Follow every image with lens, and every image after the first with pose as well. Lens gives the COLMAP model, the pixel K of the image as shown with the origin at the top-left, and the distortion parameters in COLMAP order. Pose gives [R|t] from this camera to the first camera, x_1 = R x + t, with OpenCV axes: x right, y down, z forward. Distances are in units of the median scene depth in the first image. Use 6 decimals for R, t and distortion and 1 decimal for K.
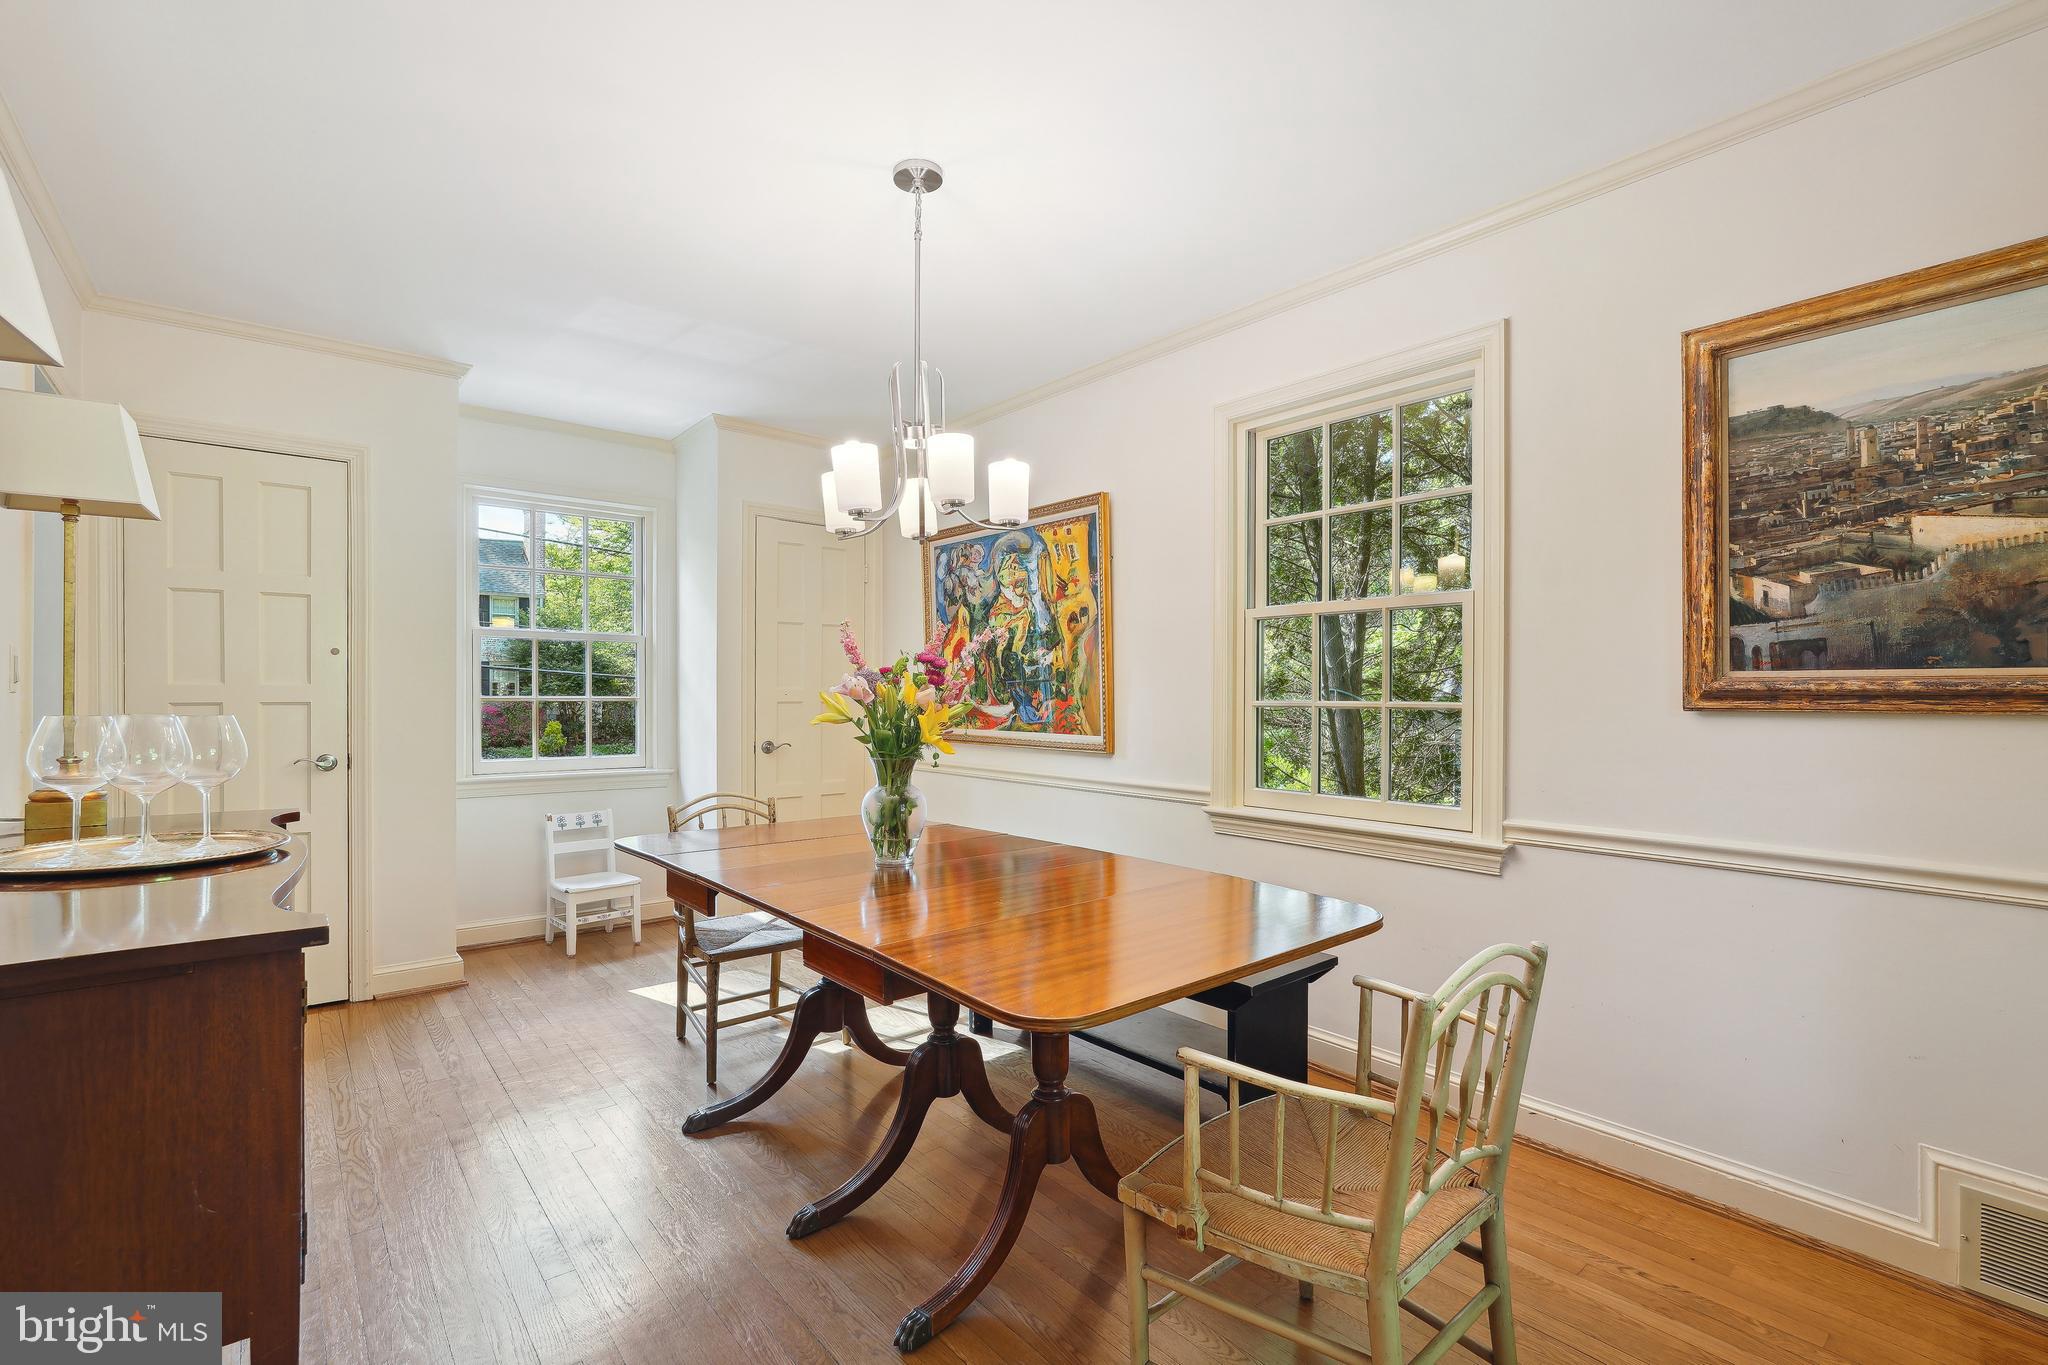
lens RADIAL K [[929.9, 0, 1023.7], [0, 929.9, 687.9], [0, 0, 1]] dist [-0.002984, 0.002494]
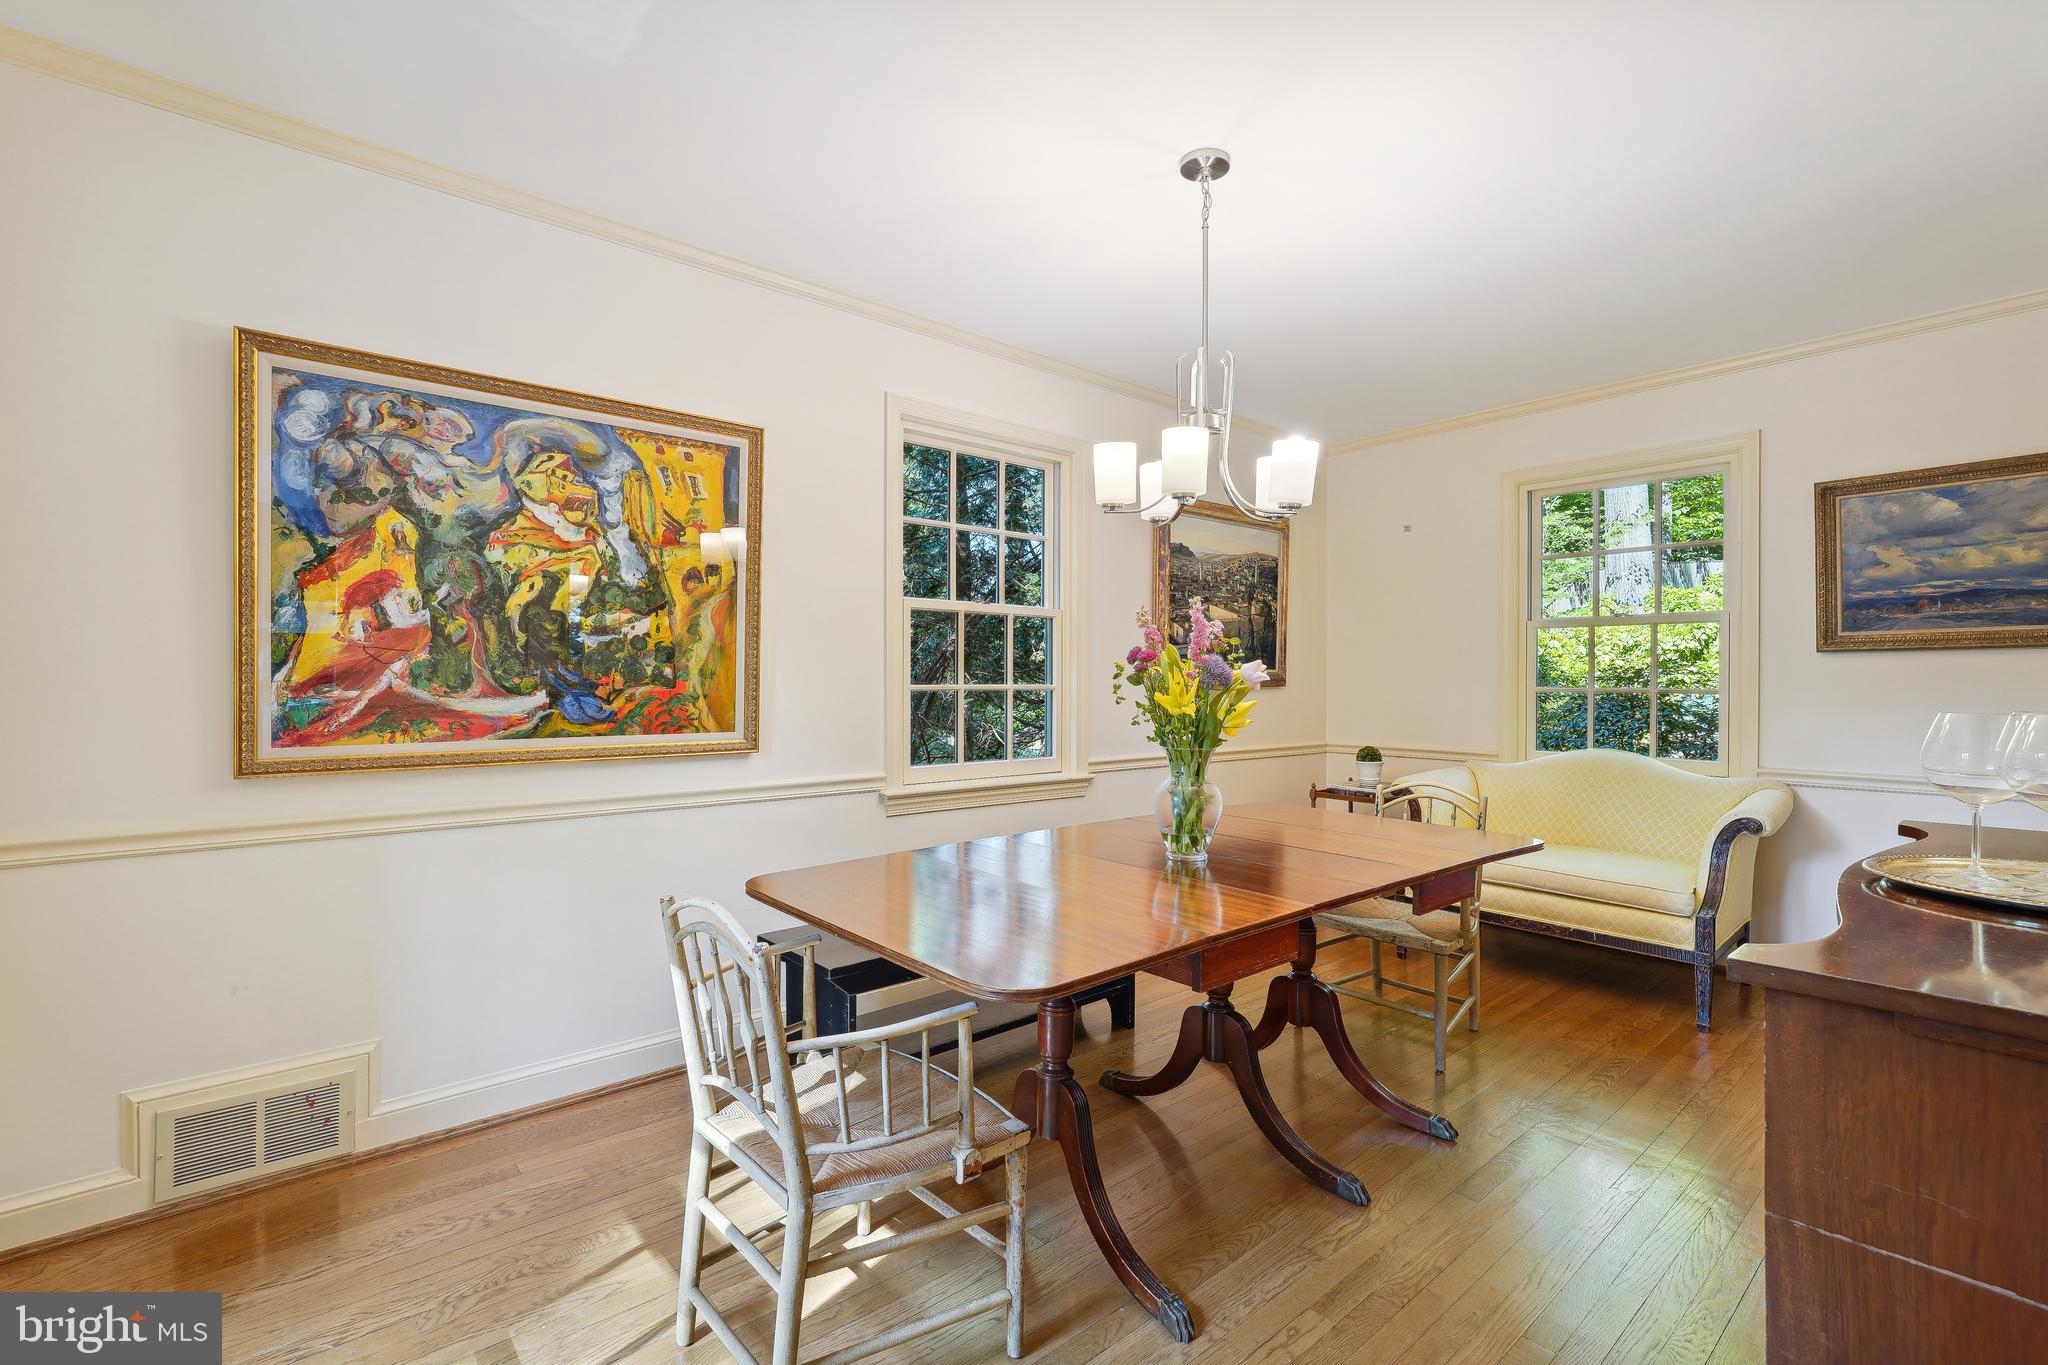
lens RADIAL K [[929.9, 0, 1023.8], [0, 929.9, 682.6], [0, 0, 1]] dist [-0.002984, 0.002494]
pose [[-0.024256, -0.000284, 0.999706, -0.654156], [-0.005988, 0.999982, 0.000139, 0.007993], [-0.999688, -0.005983, -0.024257, 0.711466]]
